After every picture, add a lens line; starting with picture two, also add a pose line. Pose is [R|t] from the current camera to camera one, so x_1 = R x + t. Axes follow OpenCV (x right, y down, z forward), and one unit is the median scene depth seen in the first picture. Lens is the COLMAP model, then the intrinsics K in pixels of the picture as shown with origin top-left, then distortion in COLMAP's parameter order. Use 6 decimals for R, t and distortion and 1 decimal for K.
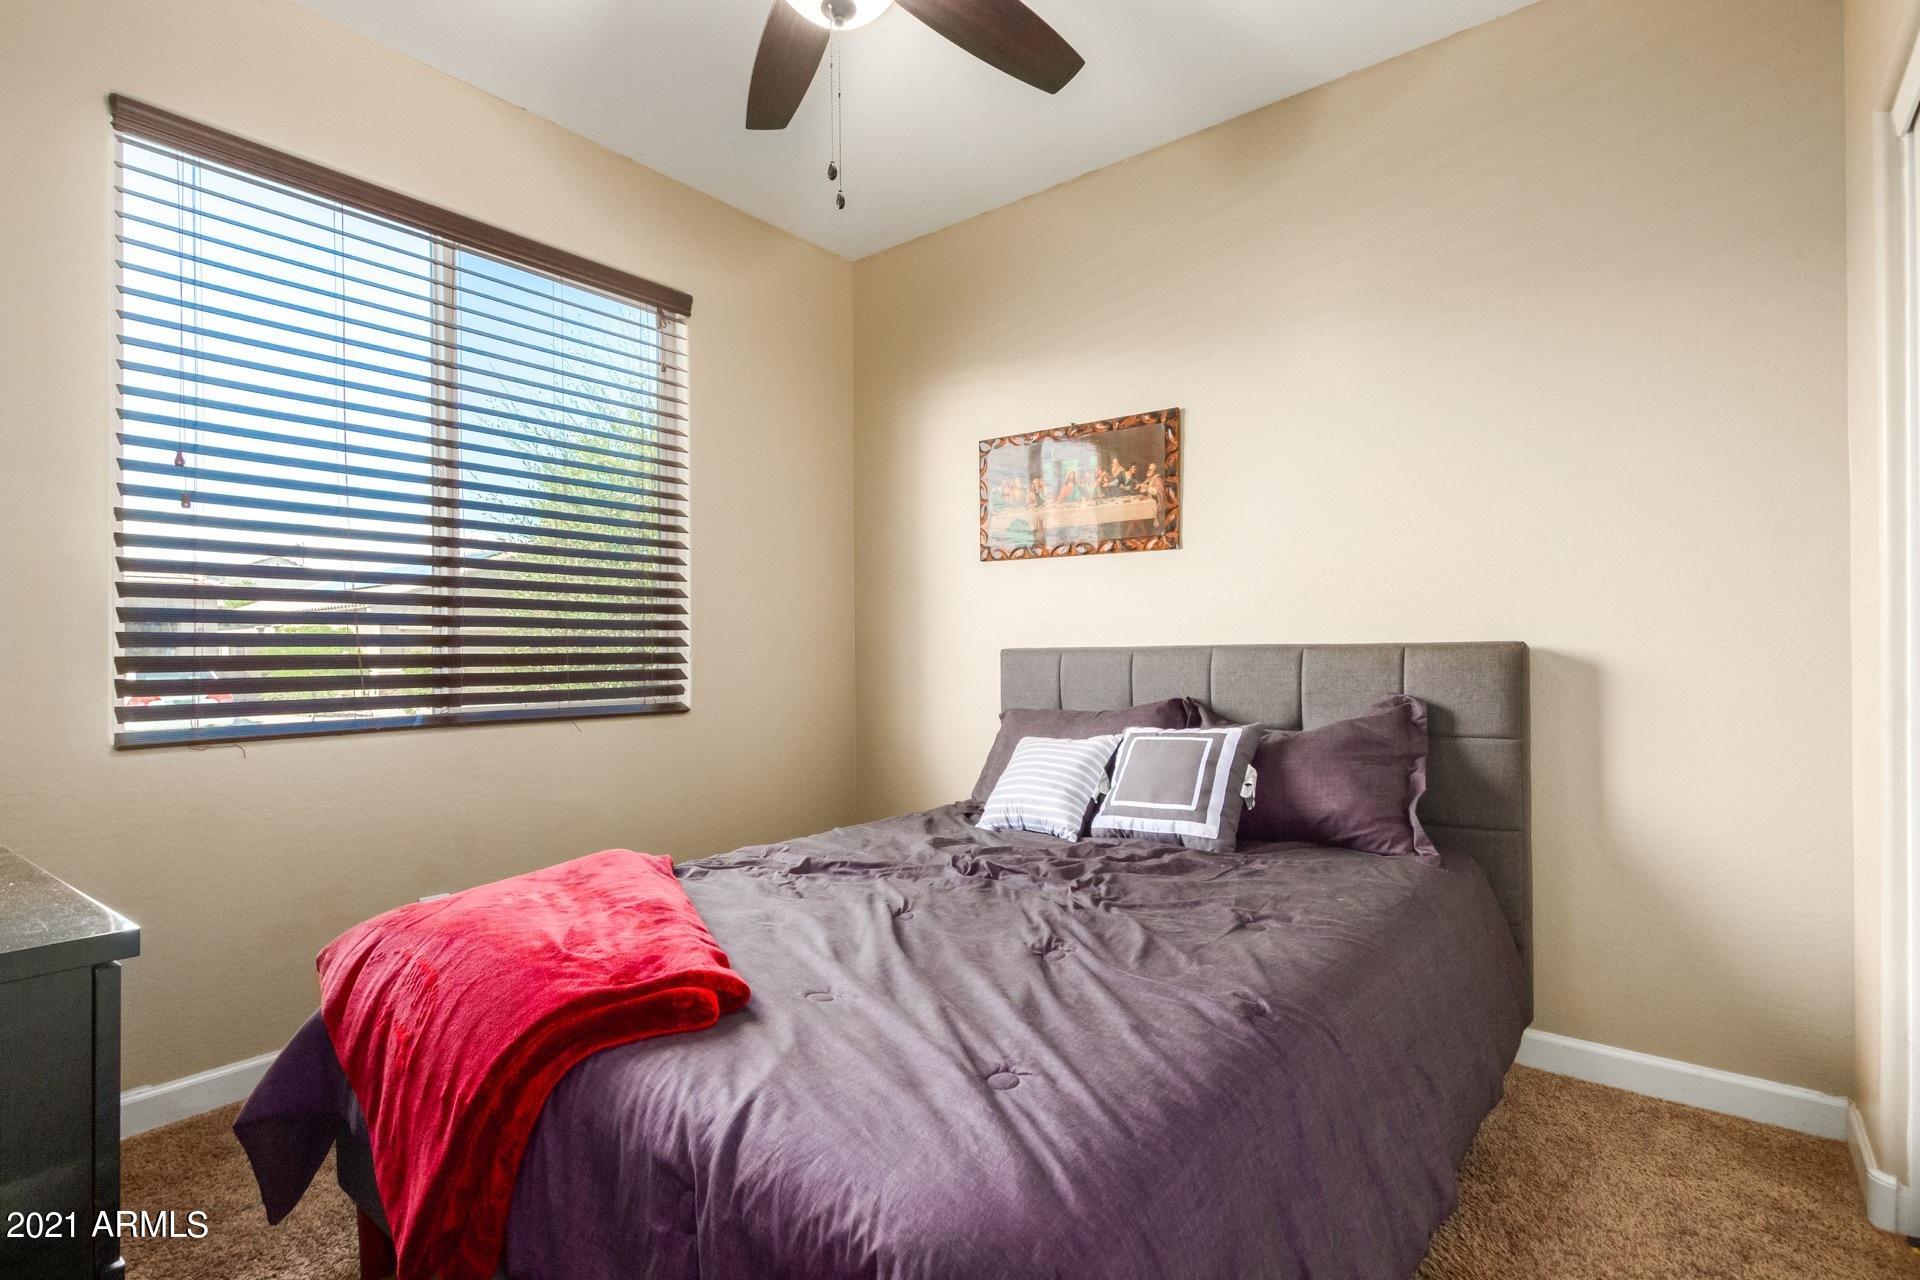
lens RADIAL K [[891.0, 0, 960.8], [0, 891.0, 649.7], [0, 0, 1]] dist [-0.003953, -0.000143]
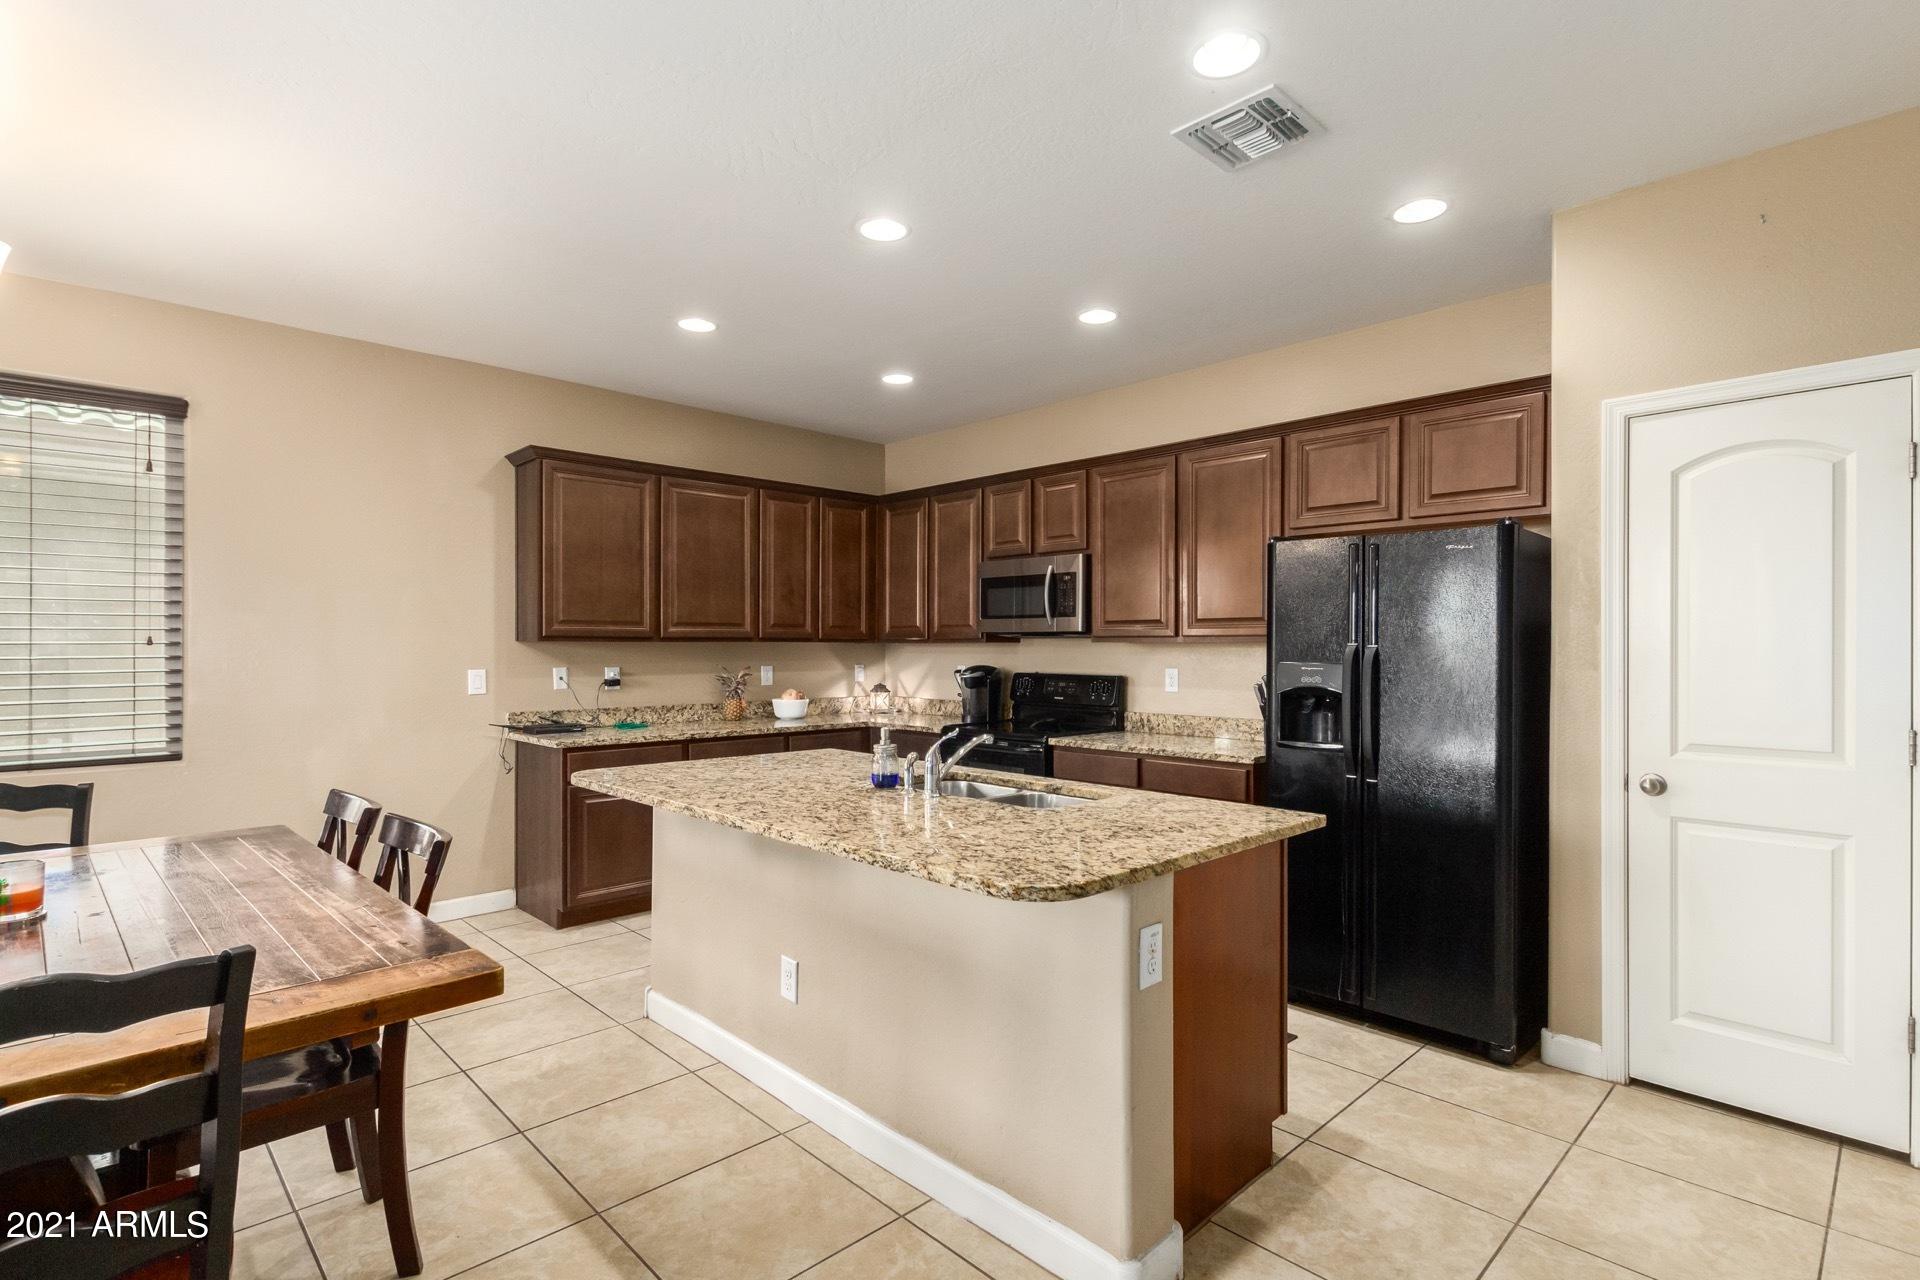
lens RADIAL K [[928.0, 0, 963.9], [0, 928.0, 645.5], [0, 0, 1]] dist [0.014658, 0.000067]
pose [[0.993747, 0.009238, -0.111274, 1.035311], [-0.008933, 0.999955, 0.003238, -0.112277], [0.111299, -0.002224, 0.993784, -0.138803]]
